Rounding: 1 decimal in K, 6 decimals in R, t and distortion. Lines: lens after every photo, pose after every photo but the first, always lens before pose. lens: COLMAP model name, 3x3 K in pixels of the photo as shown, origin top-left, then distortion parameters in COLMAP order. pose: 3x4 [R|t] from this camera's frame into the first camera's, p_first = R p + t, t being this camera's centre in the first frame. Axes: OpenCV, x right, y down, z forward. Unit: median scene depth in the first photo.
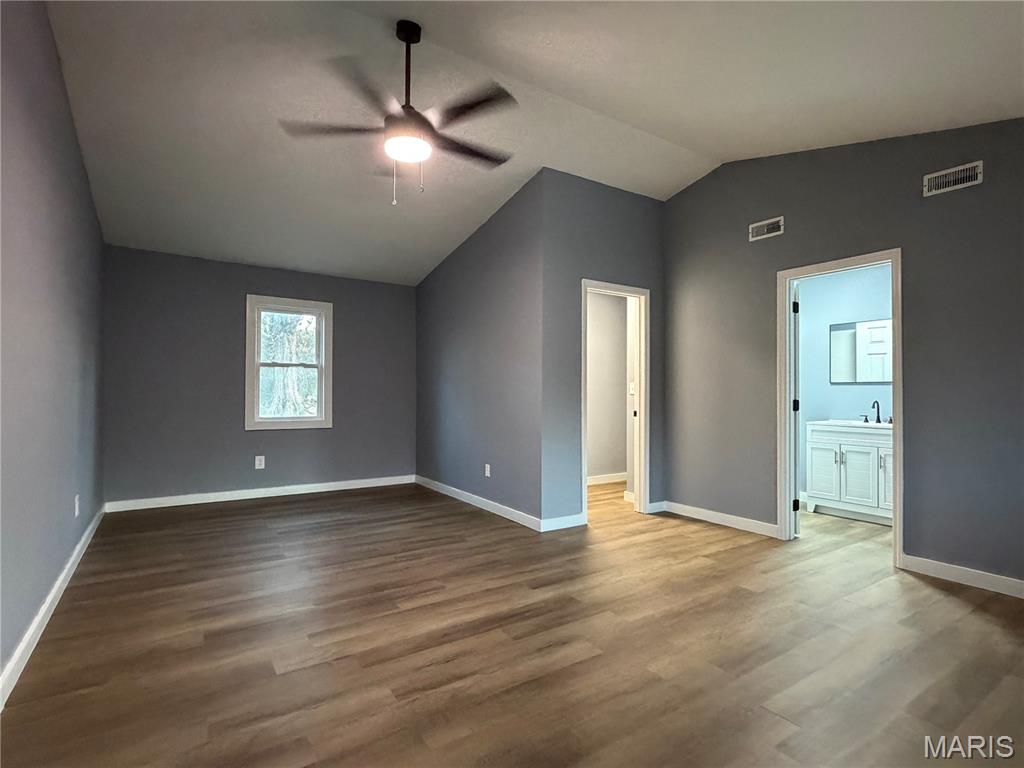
lens RADIAL K [[526.4, 0, 511.0], [0, 526.4, 386.8], [0, 0, 1]] dist [-0.007801, -0.001374]
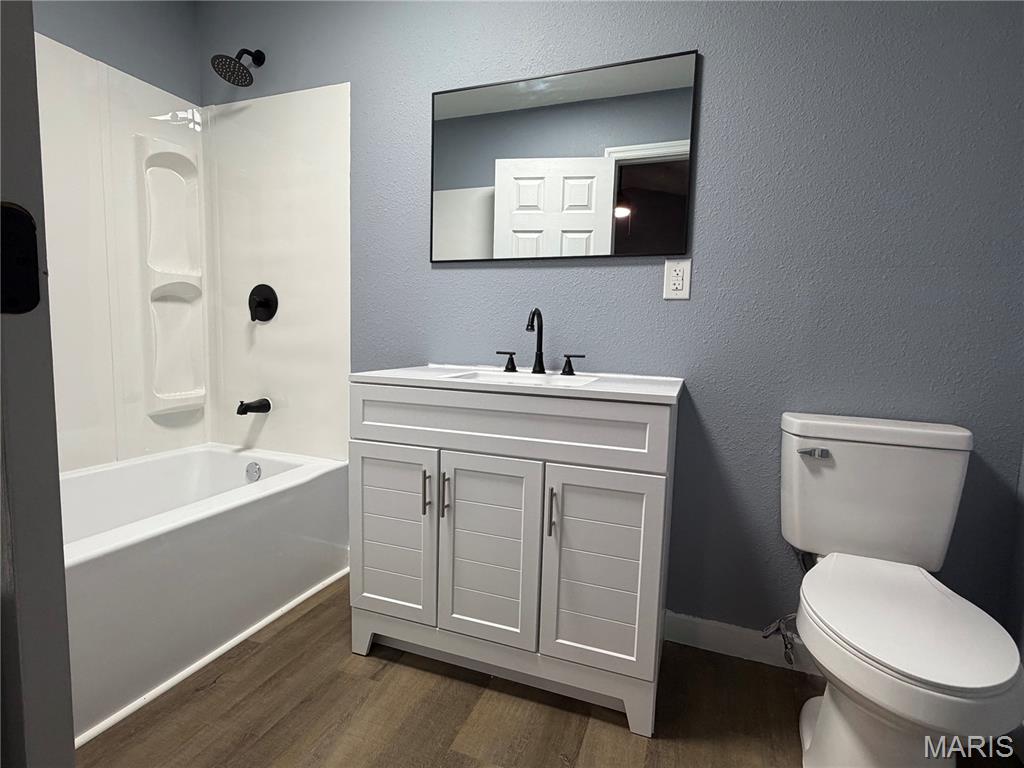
lens RADIAL K [[526.4, 0, 513.2], [0, 526.4, 382.6], [0, 0, 1]] dist [-0.007801, -0.001374]
pose [[0.815119, -0.045615, 0.577494, 0.486959], [-0.029346, 0.992363, 0.119807, 0.033996], [-0.578549, -0.114604, 0.807556, 0.731878]]
